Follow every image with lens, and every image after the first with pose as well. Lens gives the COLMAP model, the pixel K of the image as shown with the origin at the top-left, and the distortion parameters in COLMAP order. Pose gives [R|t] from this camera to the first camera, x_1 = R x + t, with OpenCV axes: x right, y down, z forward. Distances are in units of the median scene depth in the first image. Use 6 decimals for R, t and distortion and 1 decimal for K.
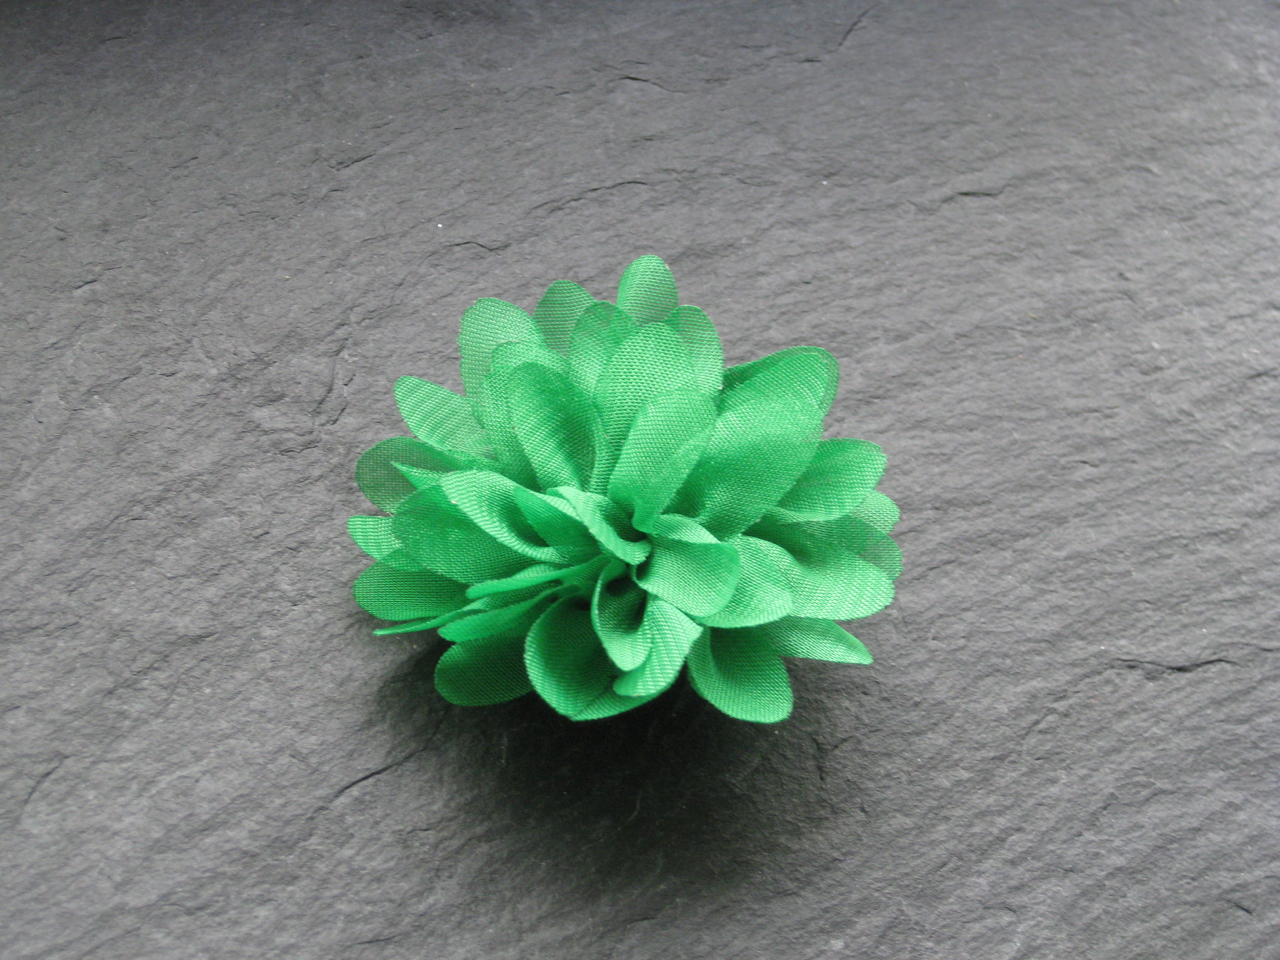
lens RADIAL K [[2447.2, 0, 646.5], [0, 2447.2, 474.1], [0, 0, 1]] dist [-0.161919, 0.000000]
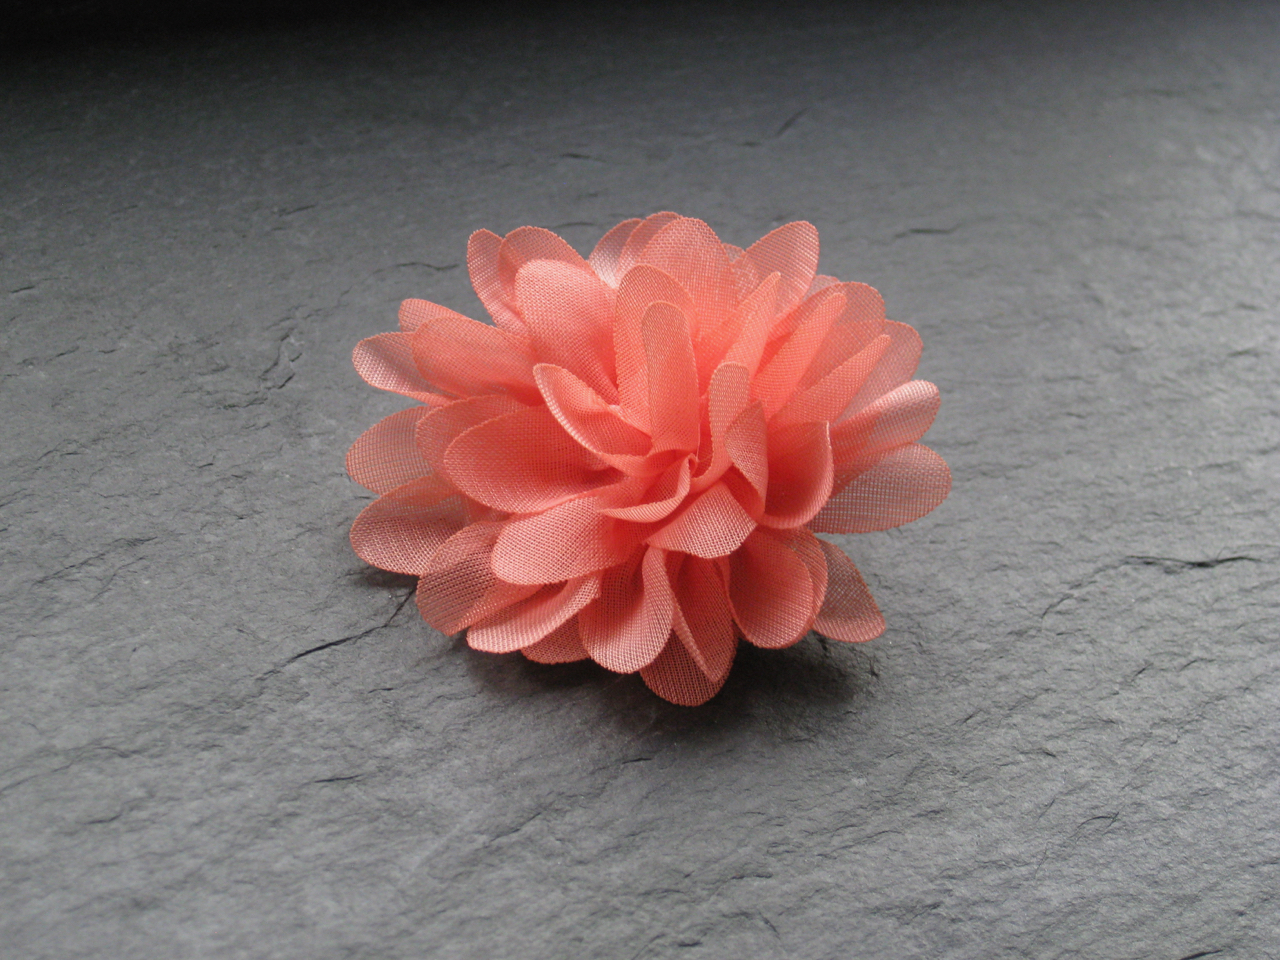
lens RADIAL K [[2447.2, 0, 631.0], [0, 2447.2, 473.8], [0, 0, 1]] dist [-0.161919, 0.000000]
pose [[0.997411, -0.069305, 0.019195, -0.012393], [0.071760, 0.941702, -0.328705, 0.340733], [0.004705, 0.329232, 0.944237, 0.114925]]
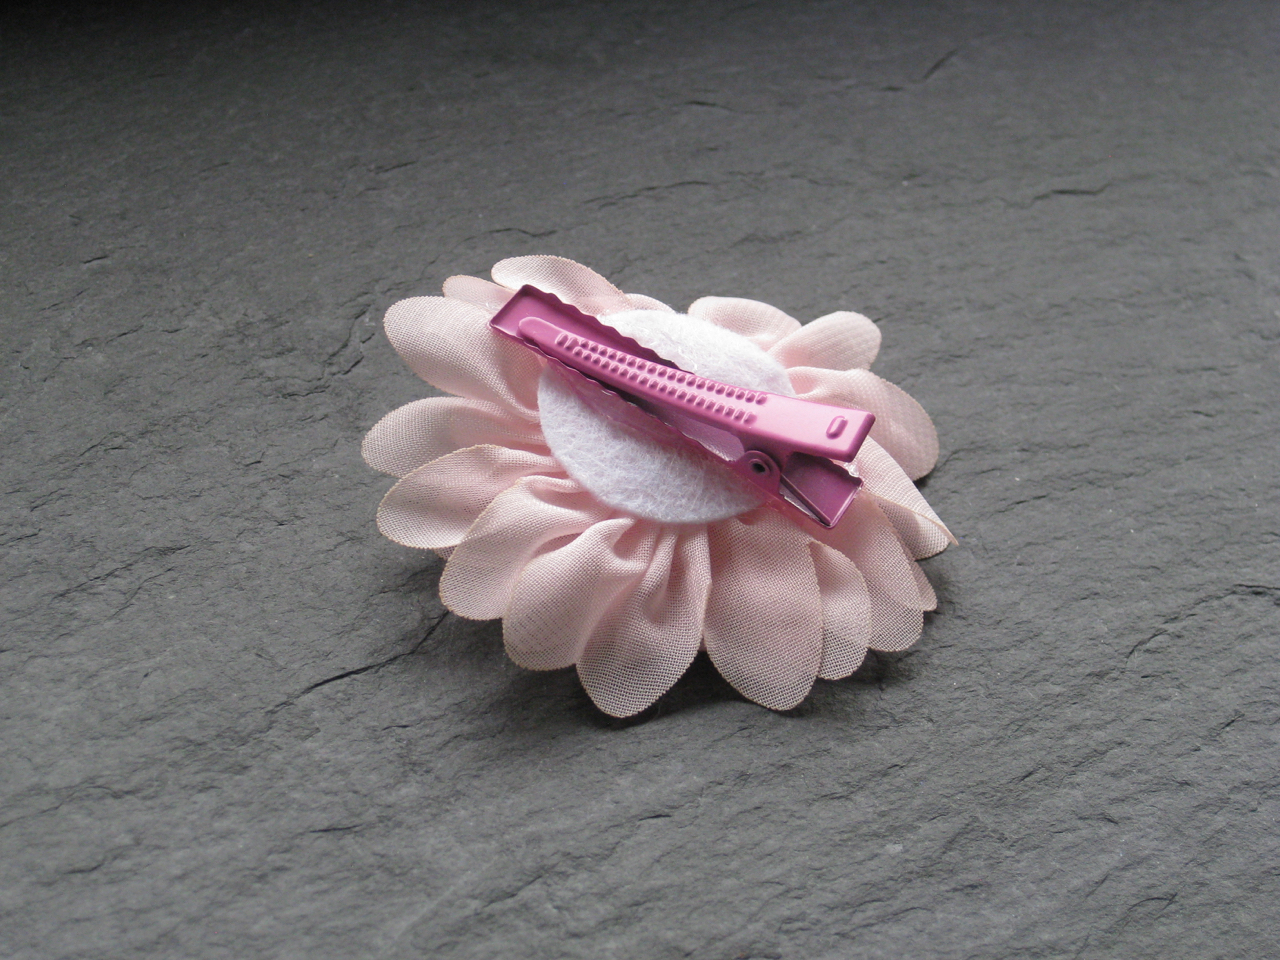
lens RADIAL K [[2447.2, 0, 634.5], [0, 2447.2, 480.0], [0, 0, 1]] dist [-0.161919, 0.000000]
pose [[0.992488, -0.043313, -0.114419, 0.082882], [0.012091, 0.965381, -0.260562, 0.261509], [0.121743, 0.257222, 0.958653, 0.153823]]
